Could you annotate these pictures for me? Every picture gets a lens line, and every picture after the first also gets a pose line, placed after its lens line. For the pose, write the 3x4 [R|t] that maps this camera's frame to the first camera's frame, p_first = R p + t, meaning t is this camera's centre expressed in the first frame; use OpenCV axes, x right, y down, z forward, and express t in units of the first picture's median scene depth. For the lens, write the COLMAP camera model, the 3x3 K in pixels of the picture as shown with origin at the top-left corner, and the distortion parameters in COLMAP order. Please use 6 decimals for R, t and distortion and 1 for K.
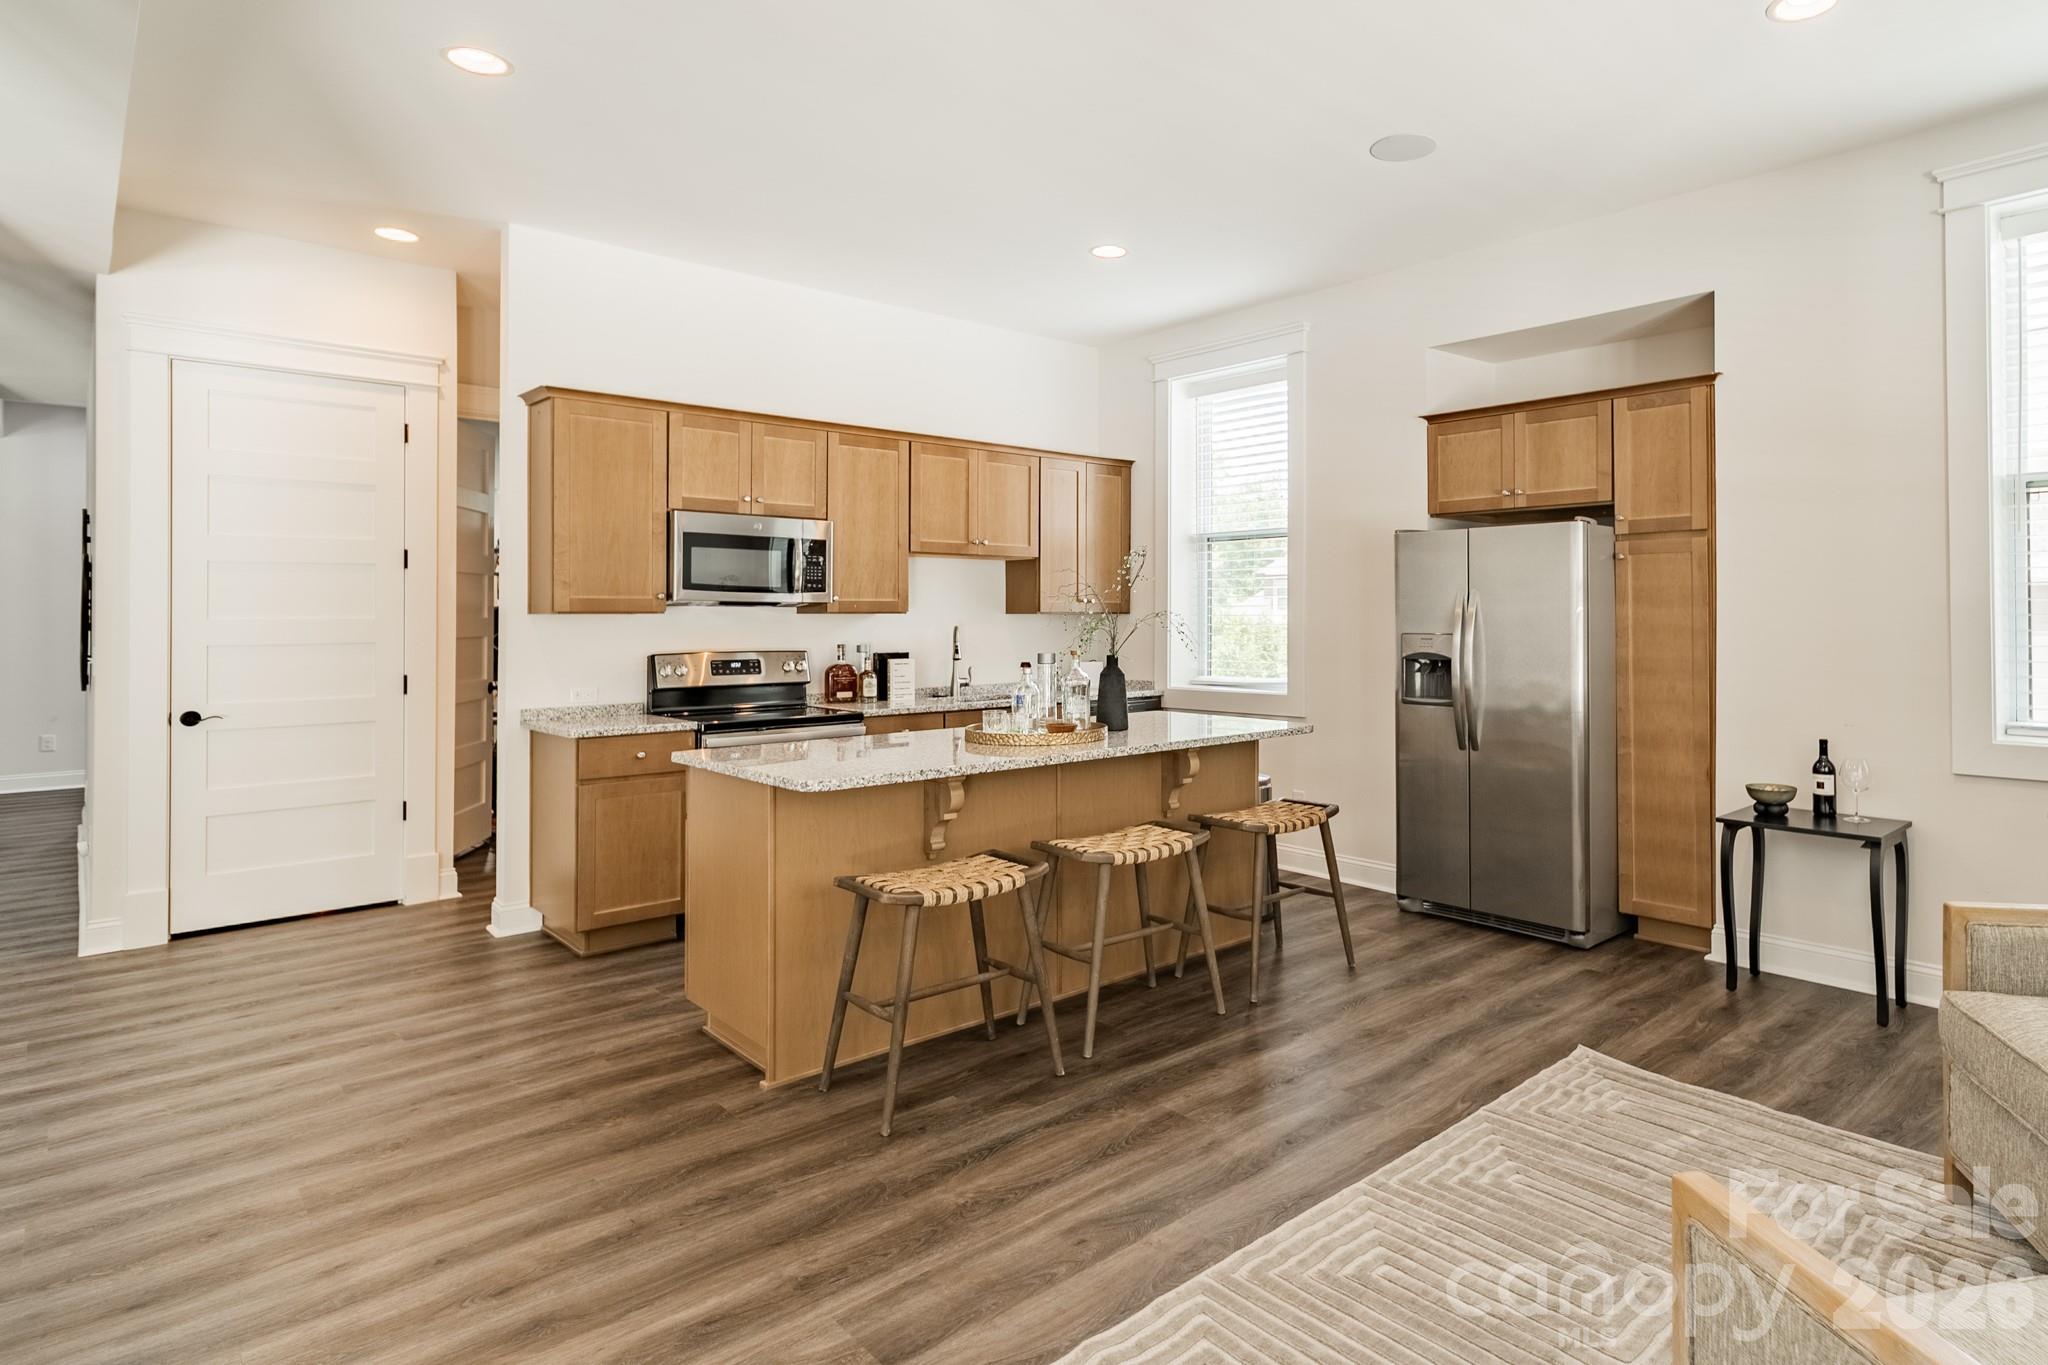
lens RADIAL K [[1131.8, 0, 1026.7], [0, 1131.8, 622.2], [0, 0, 1]] dist [0.000365, 0.000116]
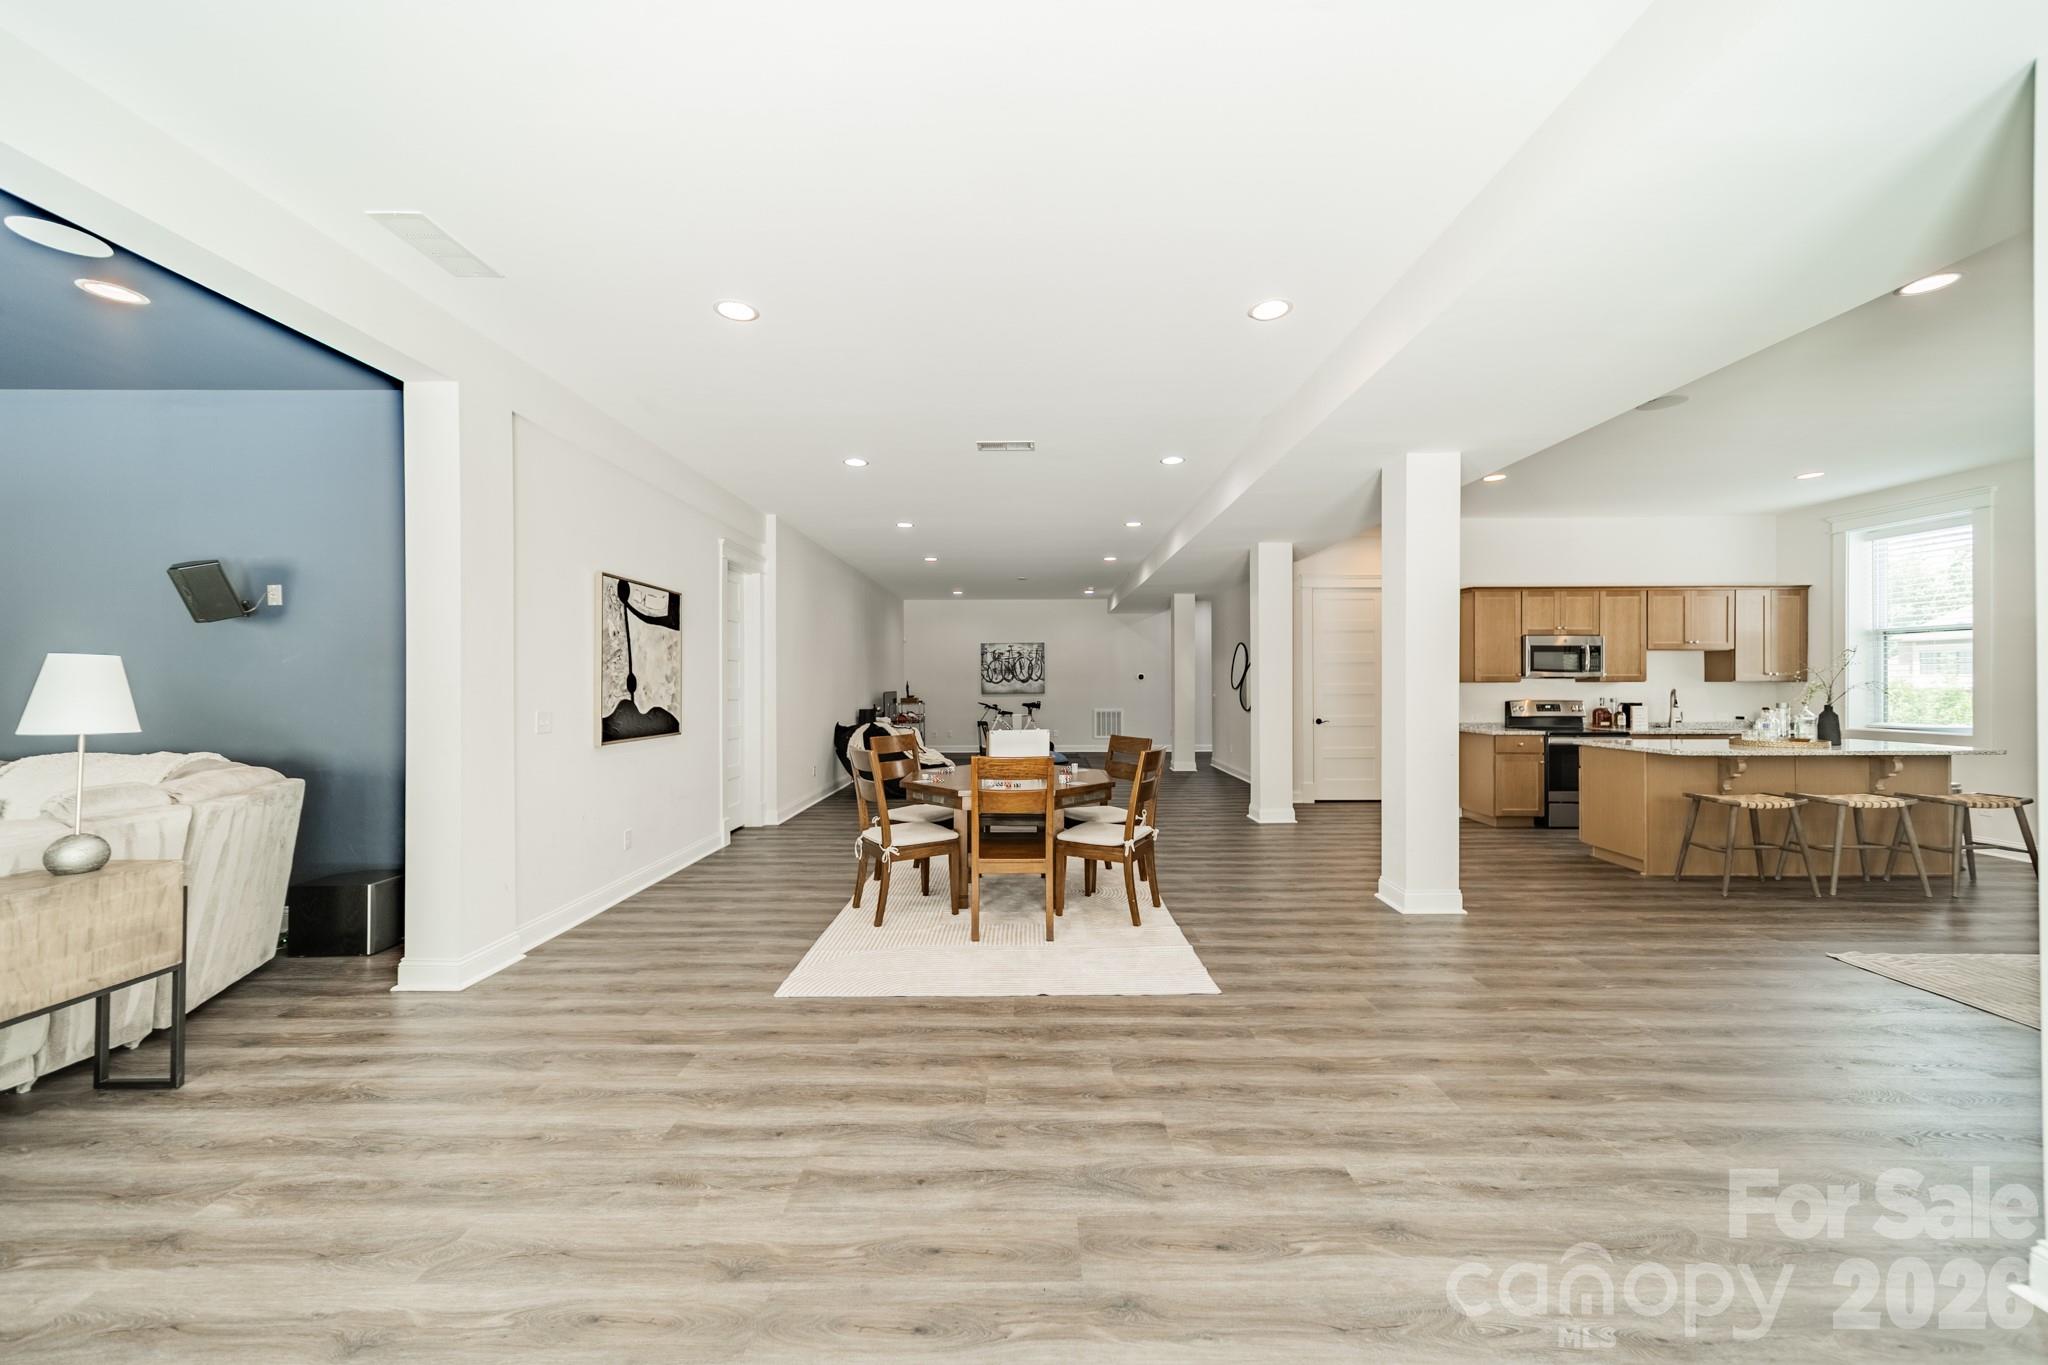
lens RADIAL K [[697.1, 0, 1024.0], [0, 697.1, 682.5], [0, 0, 1]] dist [-0.001120, -0.000150]
pose [[0.772438, -0.001999, -0.635087, -0.188314], [-0.000941, 0.999990, -0.004292, -0.000755], [0.635090, 0.003913, 0.772428, -0.623131]]
